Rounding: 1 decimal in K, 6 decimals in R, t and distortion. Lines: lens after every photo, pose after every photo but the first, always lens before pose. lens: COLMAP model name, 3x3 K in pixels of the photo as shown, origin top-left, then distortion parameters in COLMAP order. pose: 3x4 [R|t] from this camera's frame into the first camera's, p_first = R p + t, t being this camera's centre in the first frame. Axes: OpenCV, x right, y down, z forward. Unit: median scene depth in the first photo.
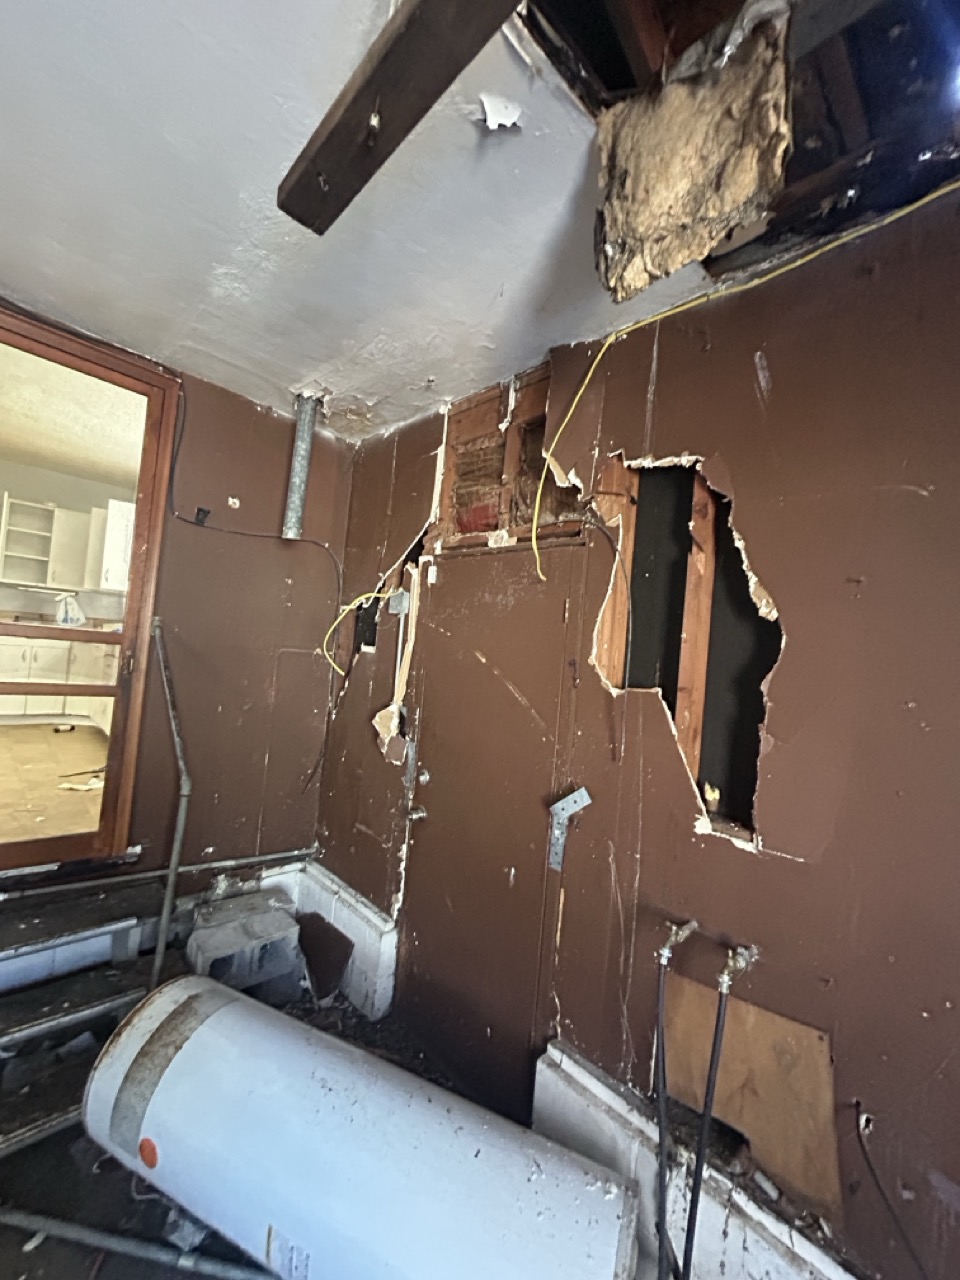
lens RADIAL K [[522.7, 0, 482.4], [0, 522.7, 638.8], [0, 0, 1]] dist [-0.000918, 0.000752]
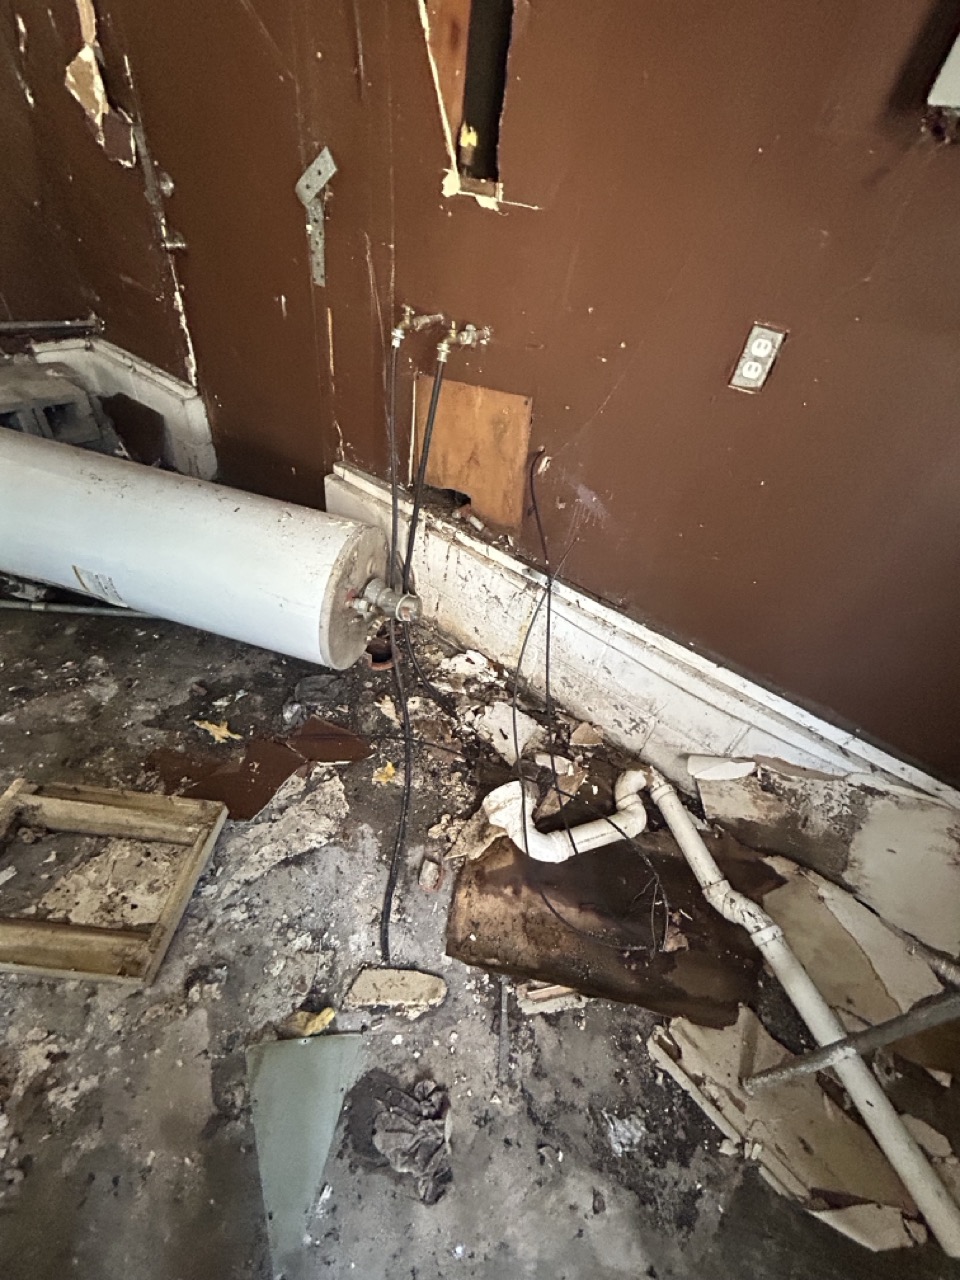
lens RADIAL K [[522.7, 0, 482.4], [0, 522.7, 638.8], [0, 0, 1]] dist [-0.000918, 0.000752]
pose [[0.987891, -0.070872, 0.138018, 0.262808], [-0.047319, 0.709558, 0.703056, 0.245048], [-0.147759, -0.701074, 0.697612, -0.084885]]
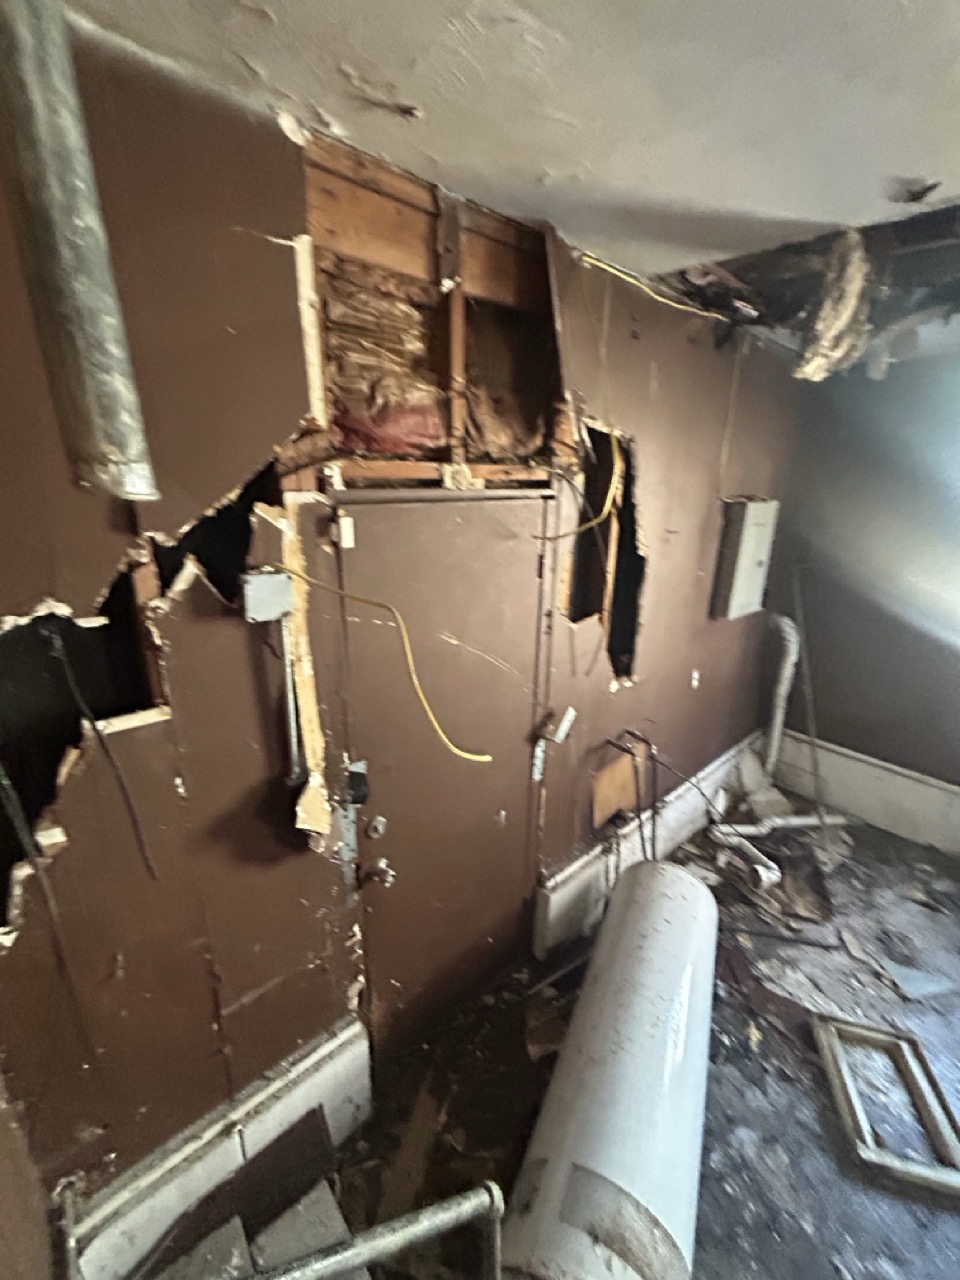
lens RADIAL K [[520.2, 0, 483.8], [0, 520.2, 638.3], [0, 0, 1]] dist [-0.001239, 0.000890]
pose [[0.049000, -0.387647, 0.920505, -0.906398], [-0.054063, 0.919231, 0.389988, -0.344595], [-0.997335, -0.068875, 0.024085, 1.198917]]
